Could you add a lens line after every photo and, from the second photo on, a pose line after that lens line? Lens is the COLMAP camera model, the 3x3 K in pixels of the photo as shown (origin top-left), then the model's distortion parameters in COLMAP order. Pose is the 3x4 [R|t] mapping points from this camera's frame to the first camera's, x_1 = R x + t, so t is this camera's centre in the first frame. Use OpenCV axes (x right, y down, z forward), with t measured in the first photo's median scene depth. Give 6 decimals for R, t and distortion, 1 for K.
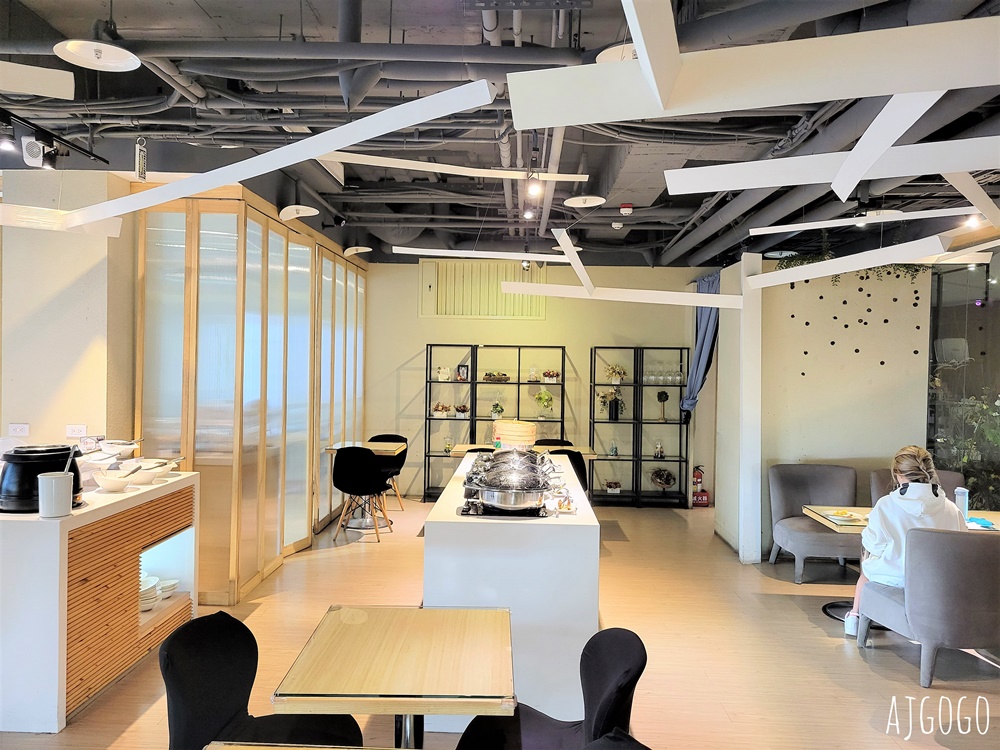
lens RADIAL K [[747.7, 0, 505.5], [0, 747.7, 375.2], [0, 0, 1]] dist [0.006707, -0.003556]
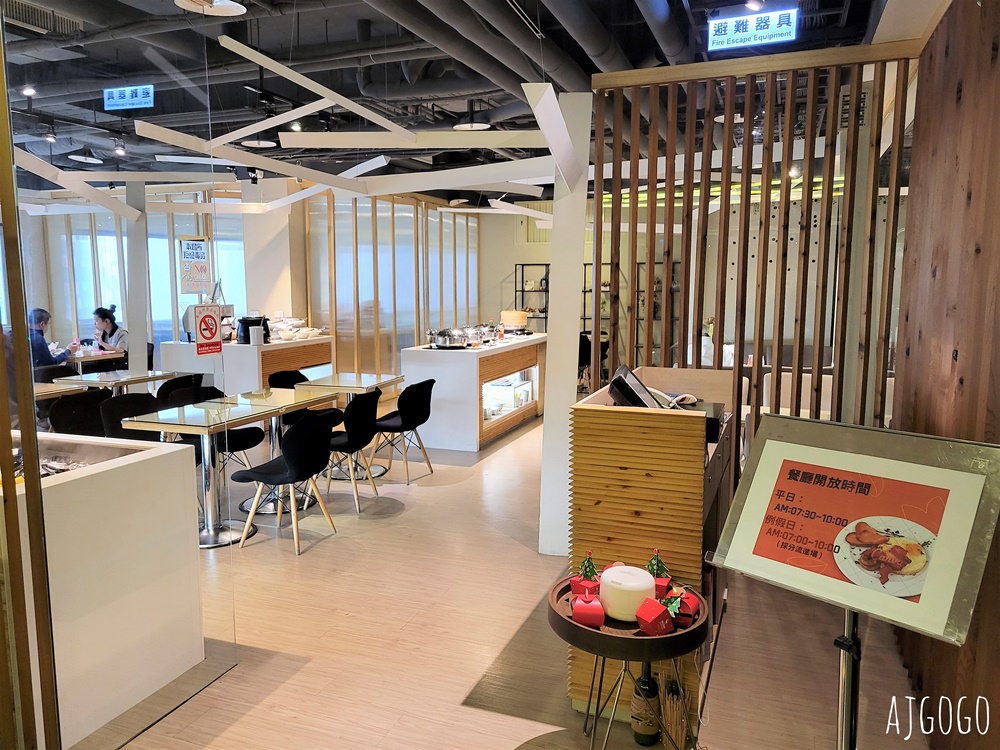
lens RADIAL K [[747.7, 0, 494.7], [0, 747.7, 375.8], [0, 0, 1]] dist [0.006707, -0.003556]
pose [[0.944302, 0.022194, -0.328330, 0.597397], [0.013404, 0.994301, 0.105762, 0.033480], [0.328806, -0.104272, 0.938623, -0.655149]]
